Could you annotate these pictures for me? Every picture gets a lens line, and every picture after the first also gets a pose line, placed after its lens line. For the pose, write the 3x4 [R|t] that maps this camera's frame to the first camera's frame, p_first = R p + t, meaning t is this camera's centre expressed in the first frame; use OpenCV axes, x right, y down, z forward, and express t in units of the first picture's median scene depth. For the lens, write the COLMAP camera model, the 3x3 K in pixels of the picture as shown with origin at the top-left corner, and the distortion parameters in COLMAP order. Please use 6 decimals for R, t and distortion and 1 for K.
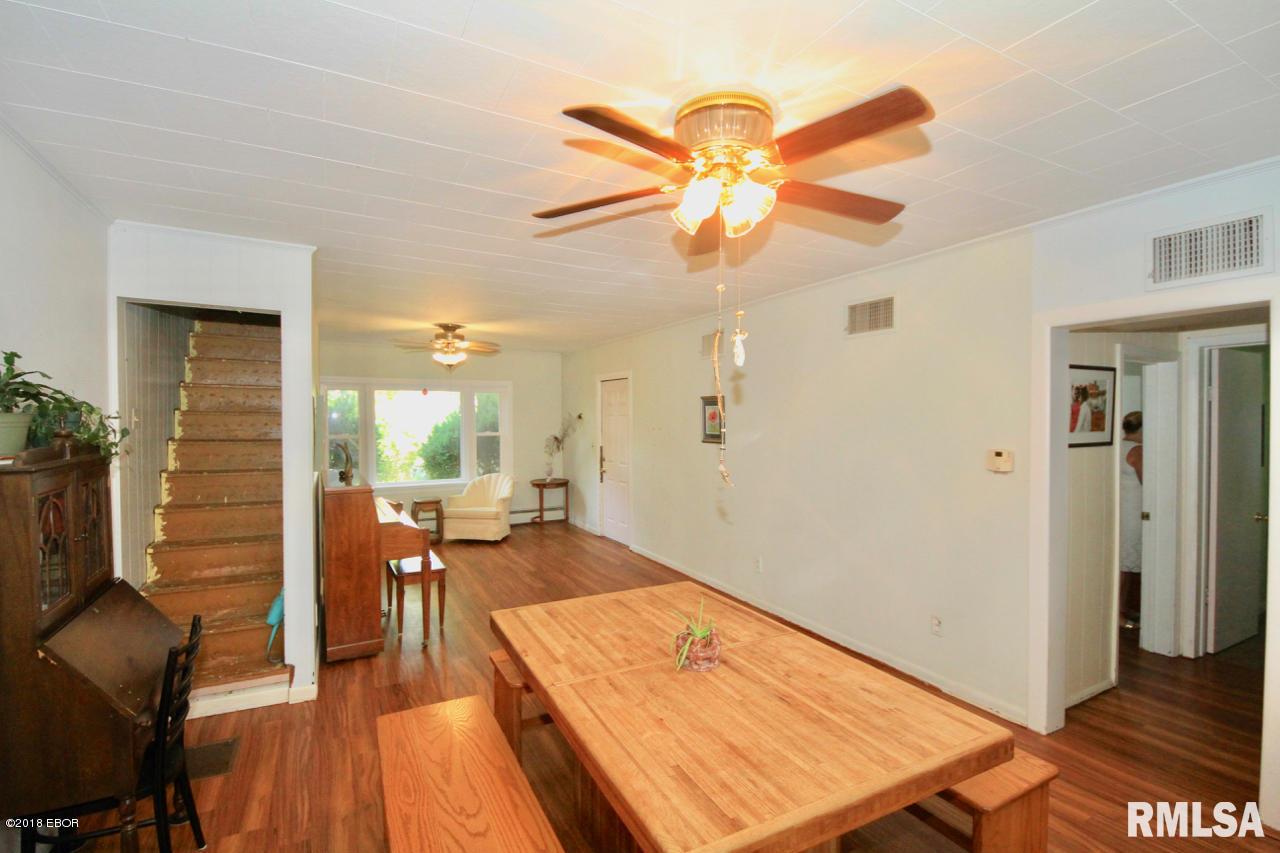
lens RADIAL K [[576.7, 0, 640.0], [0, 576.7, 426.5], [0, 0, 1]] dist [0.013418, -0.000433]
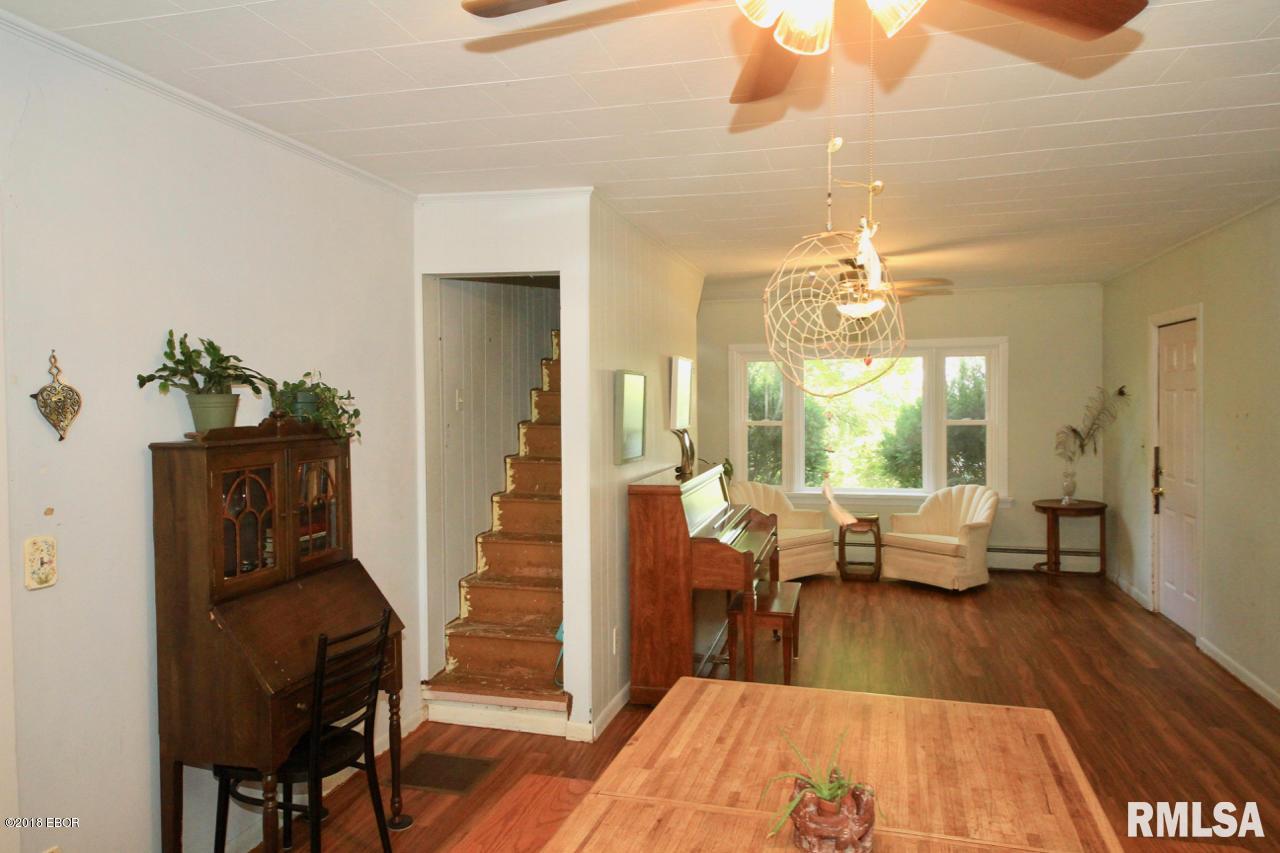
lens RADIAL K [[857.0, 0, 640.0], [0, 857.0, 426.5], [0, 0, 1]] dist [0.034768, -0.004620]
pose [[0.731454, 0.017039, -0.681678, 0.276711], [-0.004076, 0.999779, 0.020617, 0.000339], [0.681879, -0.012302, 0.731362, 0.151441]]
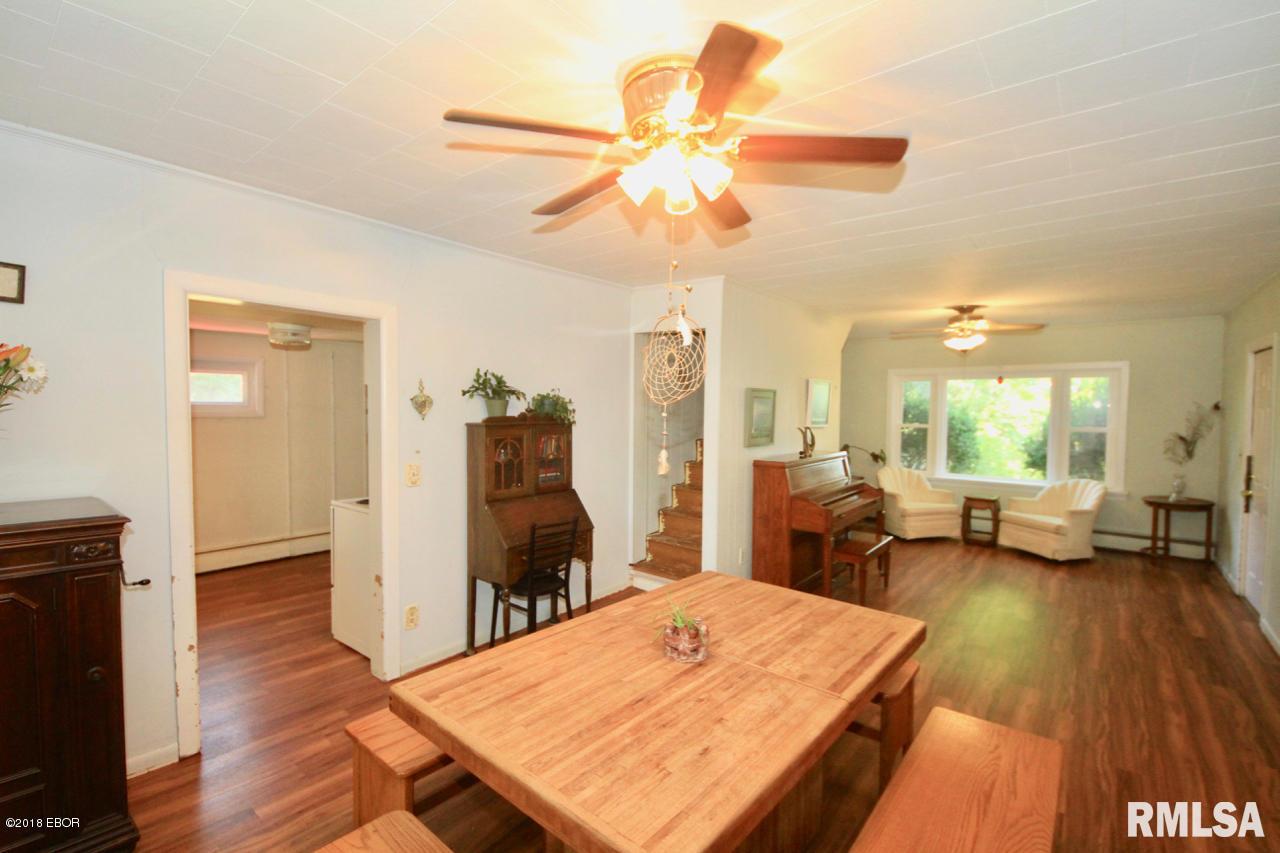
lens RADIAL K [[557.4, 0, 640.0], [0, 557.4, 426.5], [0, 0, 1]] dist [0.018445, -0.000430]
pose [[0.388830, 0.039762, -0.920451, 0.493591], [-0.025381, 0.999151, 0.032440, -0.001827], [0.920960, 0.010749, 0.389509, 0.297163]]
